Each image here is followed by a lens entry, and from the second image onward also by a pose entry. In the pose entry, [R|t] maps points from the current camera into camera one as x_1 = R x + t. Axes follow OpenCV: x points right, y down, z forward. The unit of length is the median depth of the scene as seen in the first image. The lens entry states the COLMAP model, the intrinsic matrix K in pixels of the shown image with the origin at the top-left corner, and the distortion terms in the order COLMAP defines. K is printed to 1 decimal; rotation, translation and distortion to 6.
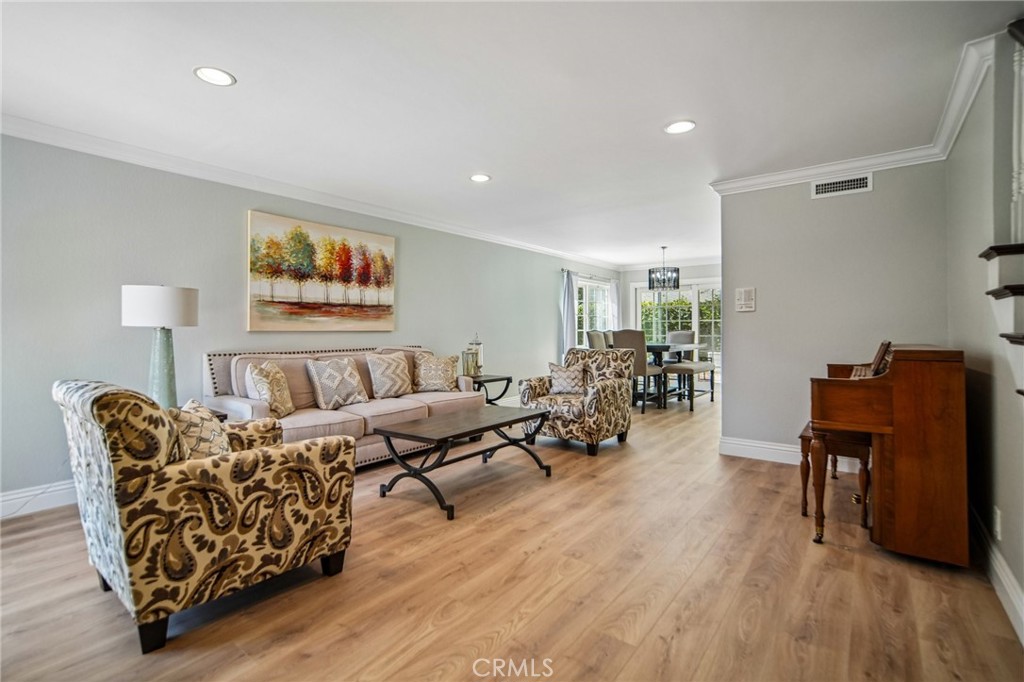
lens RADIAL K [[479.0, 0, 517.9], [0, 479.0, 329.7], [0, 0, 1]] dist [-0.003886, -0.000745]
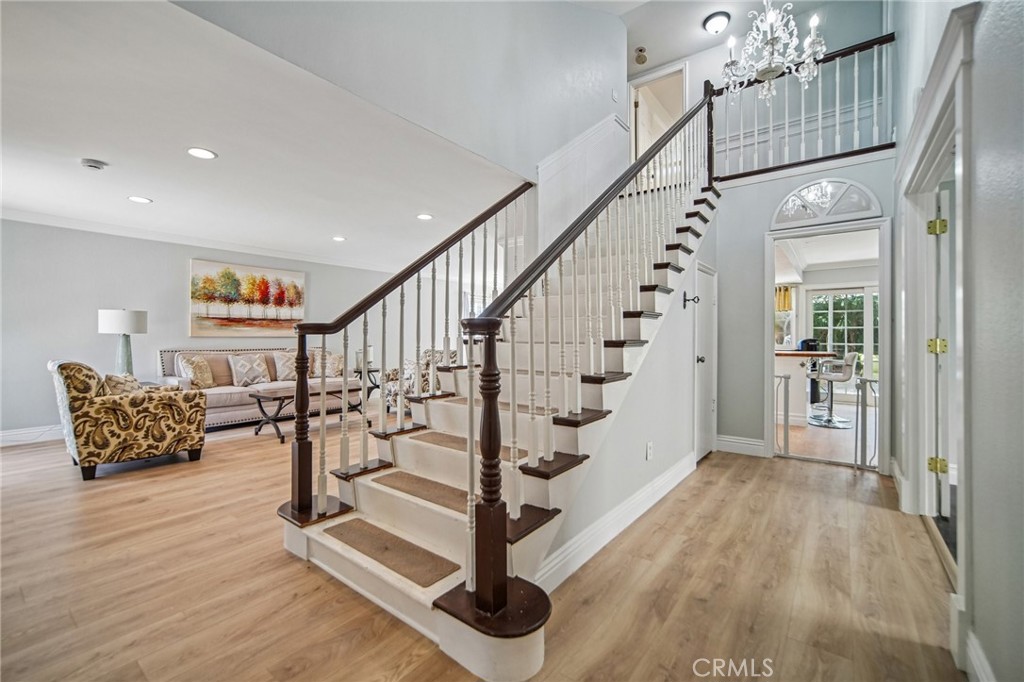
lens RADIAL K [[420.9, 0, 512.7], [0, 420.9, 340.9], [0, 0, 1]] dist [-0.013952, 0.000566]
pose [[0.999874, 0.002297, 0.015678, 0.879895], [-0.002435, 0.999958, 0.008843, 0.005082], [-0.015657, -0.008880, 0.999838, -0.712156]]
